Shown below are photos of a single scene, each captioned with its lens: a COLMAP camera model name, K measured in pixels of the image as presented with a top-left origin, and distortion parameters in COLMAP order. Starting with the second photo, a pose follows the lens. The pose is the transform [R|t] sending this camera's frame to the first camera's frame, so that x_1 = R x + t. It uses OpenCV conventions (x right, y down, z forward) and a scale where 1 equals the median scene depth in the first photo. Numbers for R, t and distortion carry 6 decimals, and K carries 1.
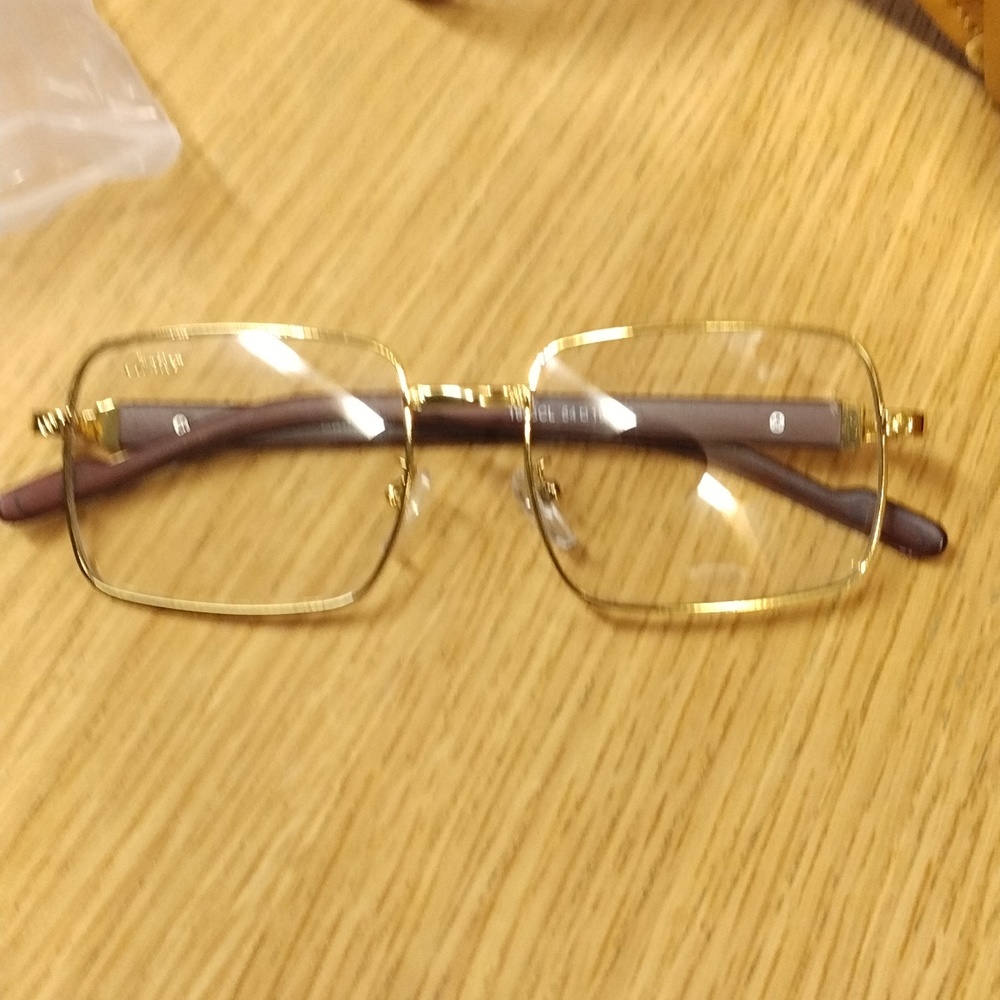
lens RADIAL K [[1694.3, 0, 508.8], [0, 1694.3, 509.7], [0, 0, 1]] dist [0.052685, 0.000000]
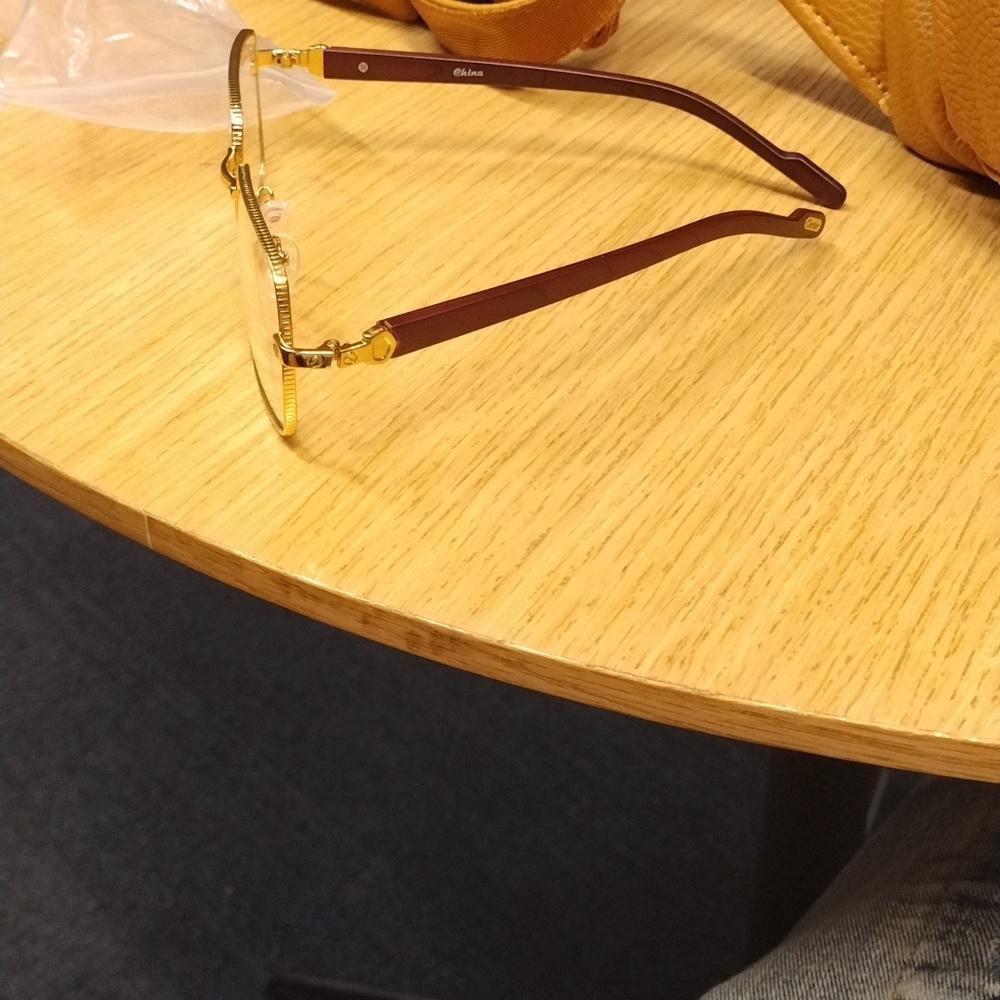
lens RADIAL K [[1694.3, 0, 507.9], [0, 1694.3, 505.1], [0, 0, 1]] dist [0.052685, 0.000000]
pose [[0.996091, 0.054432, -0.069566, 0.094097], [-0.075722, 0.931718, -0.355202, 0.700112], [0.045481, 0.359081, 0.932198, -0.265390]]
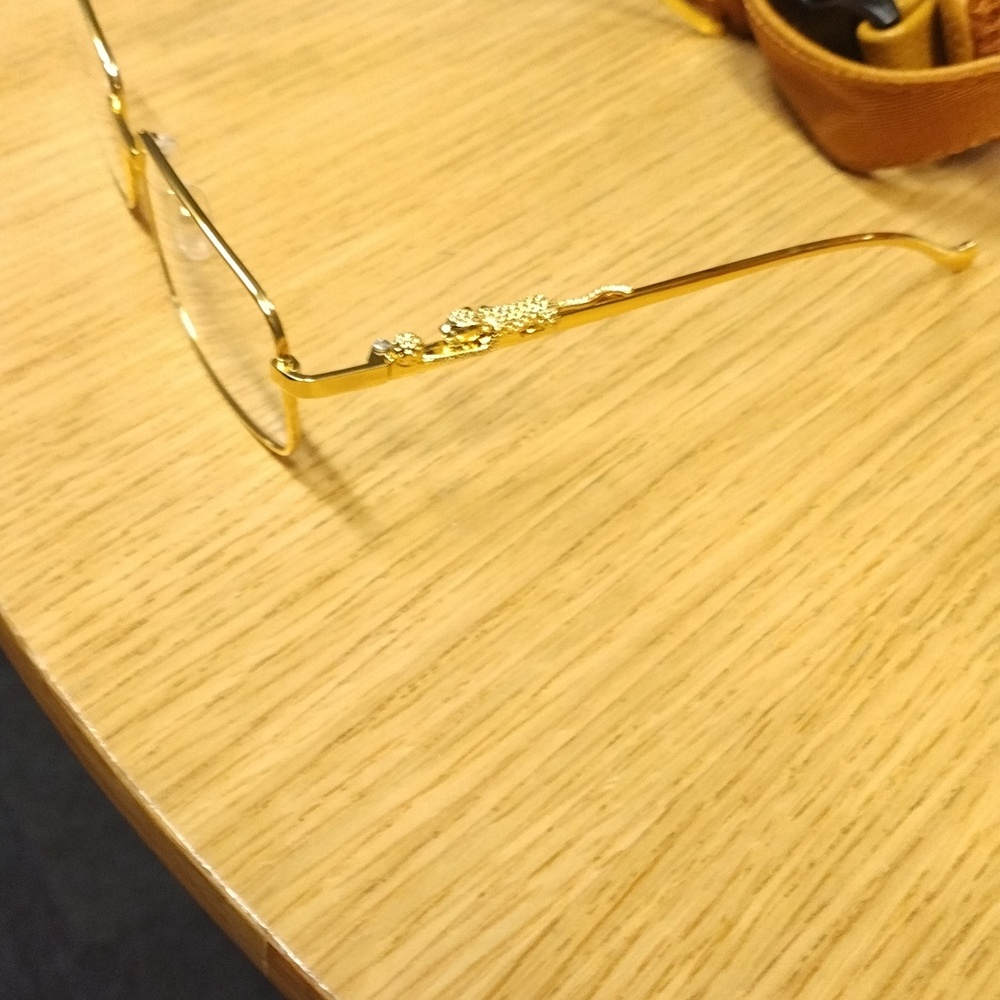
lens RADIAL K [[1694.3, 0, 495.5], [0, 1694.3, 508.5], [0, 0, 1]] dist [0.052685, 0.000000]
pose [[0.958071, 0.244989, -0.148592, -0.088377], [-0.276755, 0.925526, -0.258474, 0.267447], [0.074203, 0.288760, 0.954522, 0.085733]]
